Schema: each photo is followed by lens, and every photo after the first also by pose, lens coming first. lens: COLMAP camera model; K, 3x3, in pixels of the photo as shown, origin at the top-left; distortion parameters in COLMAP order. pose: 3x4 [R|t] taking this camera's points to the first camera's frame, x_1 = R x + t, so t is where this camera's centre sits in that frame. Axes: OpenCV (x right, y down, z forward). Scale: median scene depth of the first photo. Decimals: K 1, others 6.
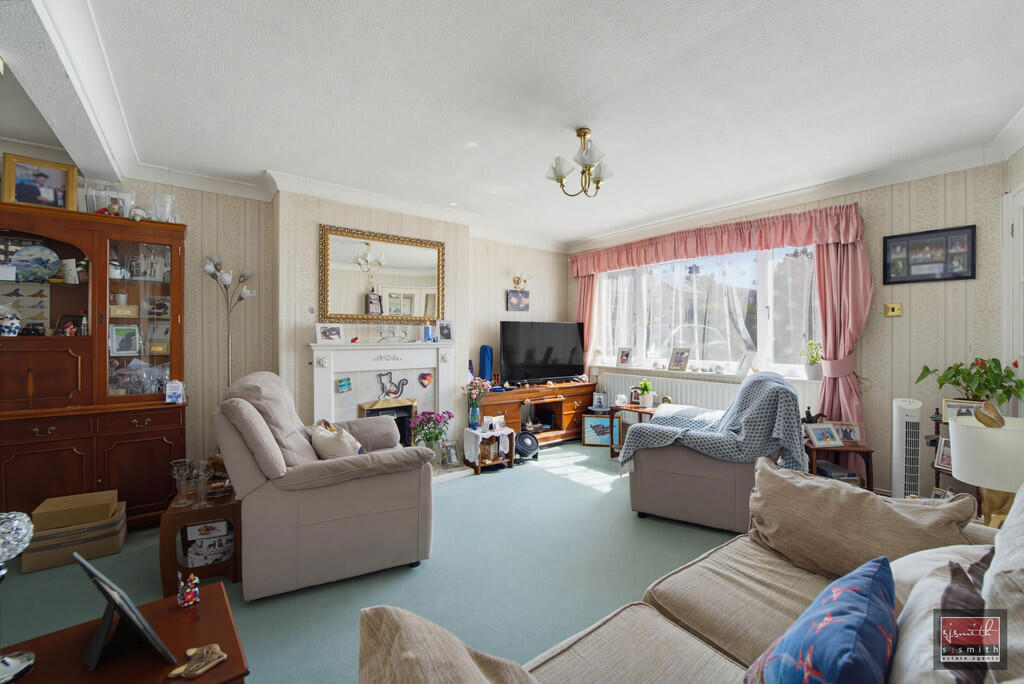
lens RADIAL K [[421.3, 0, 512.1], [0, 421.3, 340.3], [0, 0, 1]] dist [-0.018700, -0.000139]
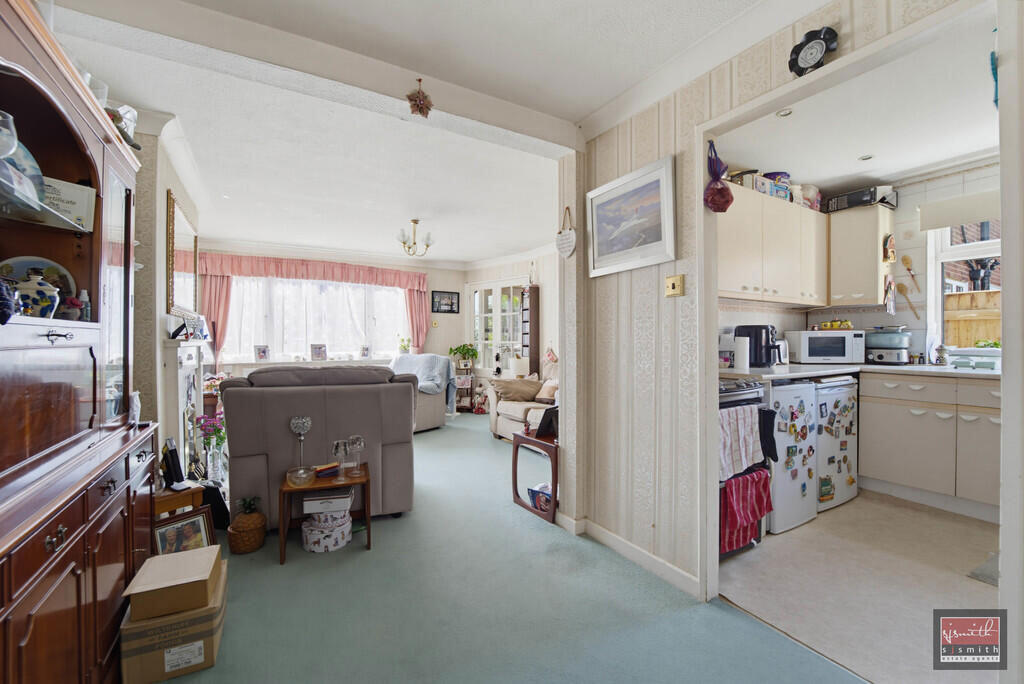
lens RADIAL K [[421.3, 0, 512.7], [0, 421.3, 339.4], [0, 0, 1]] dist [-0.018700, -0.000139]
pose [[0.123291, -0.012687, 0.992289, -1.295249], [0.006214, 0.999909, 0.012013, -0.013280], [-0.992351, 0.004685, 0.123359, 0.297360]]
